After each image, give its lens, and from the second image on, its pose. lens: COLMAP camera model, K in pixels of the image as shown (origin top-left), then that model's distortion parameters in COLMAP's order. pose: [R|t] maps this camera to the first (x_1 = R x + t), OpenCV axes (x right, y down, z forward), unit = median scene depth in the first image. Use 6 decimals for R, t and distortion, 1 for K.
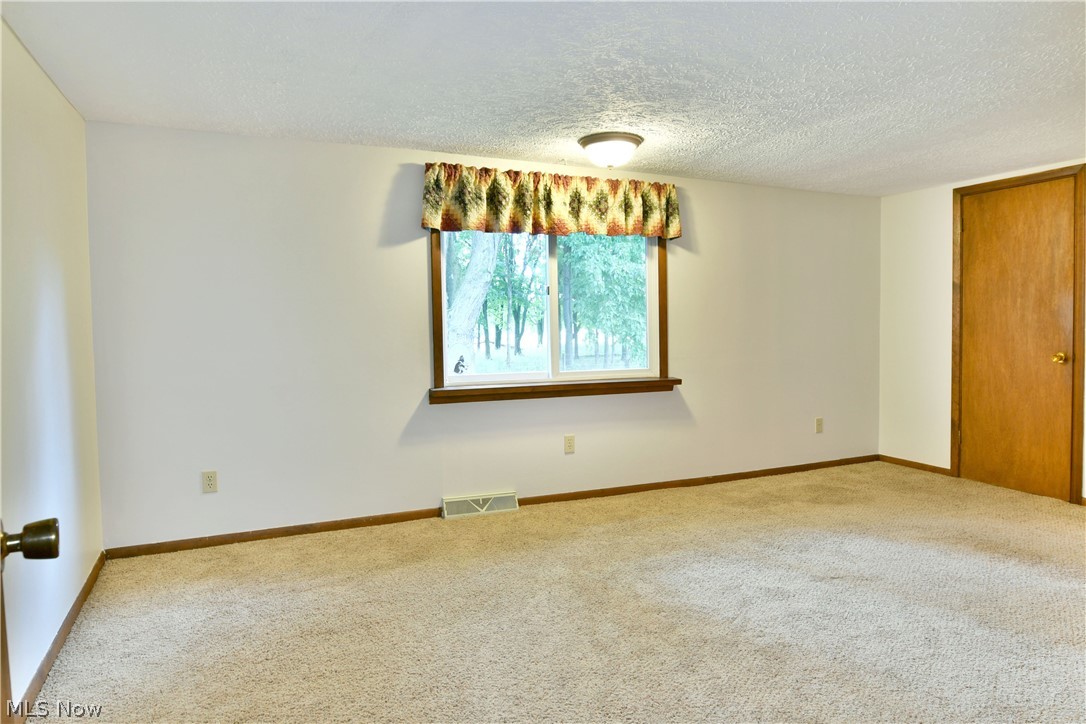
lens RADIAL K [[668.2, 0, 542.4], [0, 668.2, 361.3], [0, 0, 1]] dist [-0.012276, -0.006263]
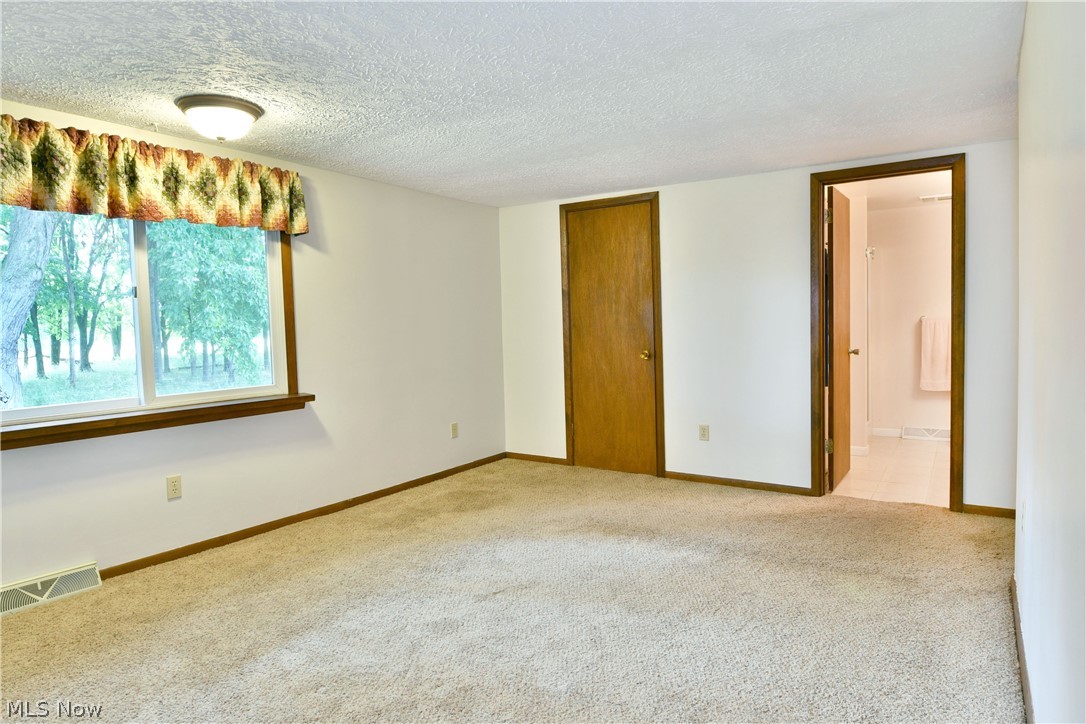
lens RADIAL K [[668.2, 0, 545.3], [0, 668.2, 352.1], [0, 0, 1]] dist [-0.012276, -0.006263]
pose [[0.841192, -0.033457, 0.539700, -0.009674], [0.044505, 0.998981, -0.007438, -0.010371], [-0.538902, 0.030276, 0.841824, 0.108308]]
